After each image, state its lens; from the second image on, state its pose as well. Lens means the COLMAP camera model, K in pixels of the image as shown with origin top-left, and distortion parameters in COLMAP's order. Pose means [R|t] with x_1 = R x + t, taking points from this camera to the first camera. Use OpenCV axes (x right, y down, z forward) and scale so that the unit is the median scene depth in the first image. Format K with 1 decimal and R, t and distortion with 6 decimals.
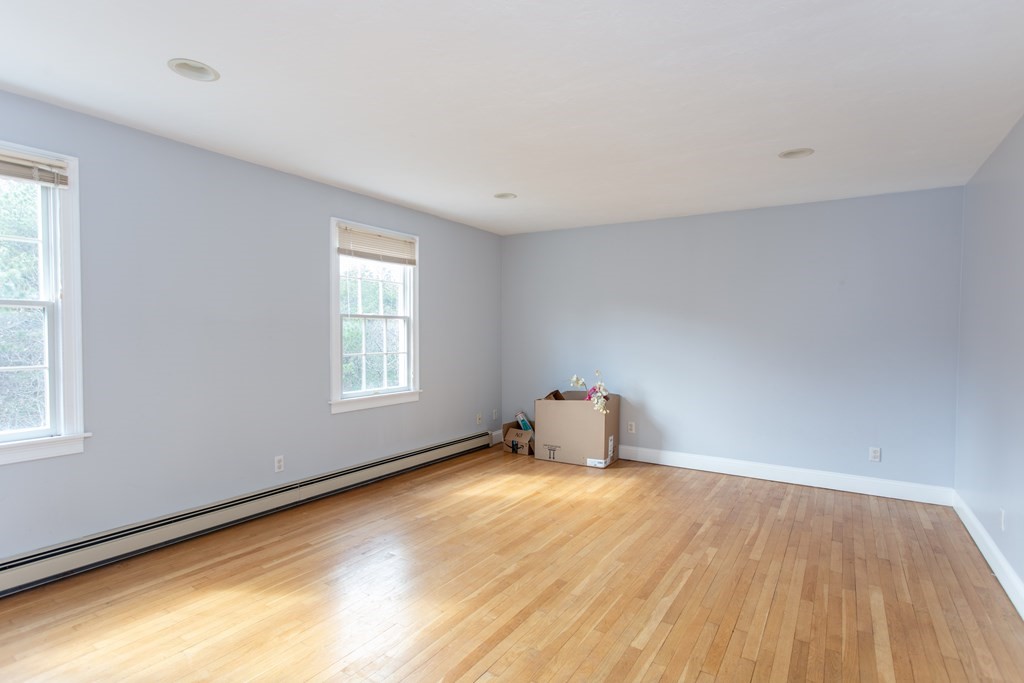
lens RADIAL K [[521.2, 0, 507.2], [0, 521.2, 343.2], [0, 0, 1]] dist [0.001534, 0.000764]
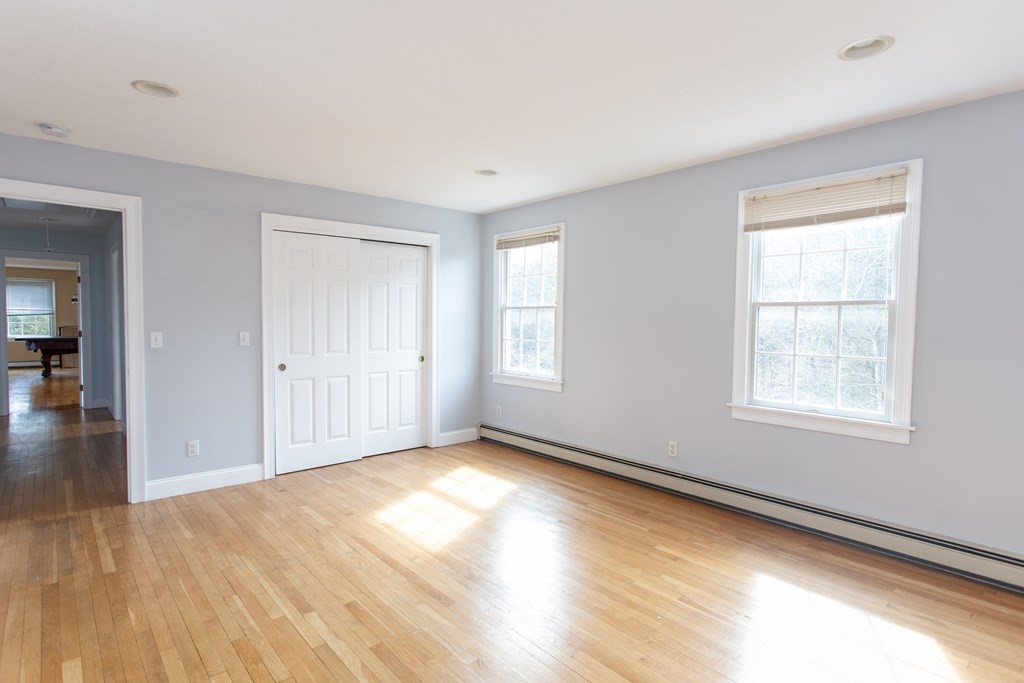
lens RADIAL K [[521.2, 0, 507.2], [0, 521.2, 343.2], [0, 0, 1]] dist [0.001534, 0.000764]
pose [[-0.269149, 0.036331, -0.962413, 0.640322], [-0.028624, 0.998545, 0.045700, -0.020233], [0.962673, 0.039848, -0.267718, 0.920135]]
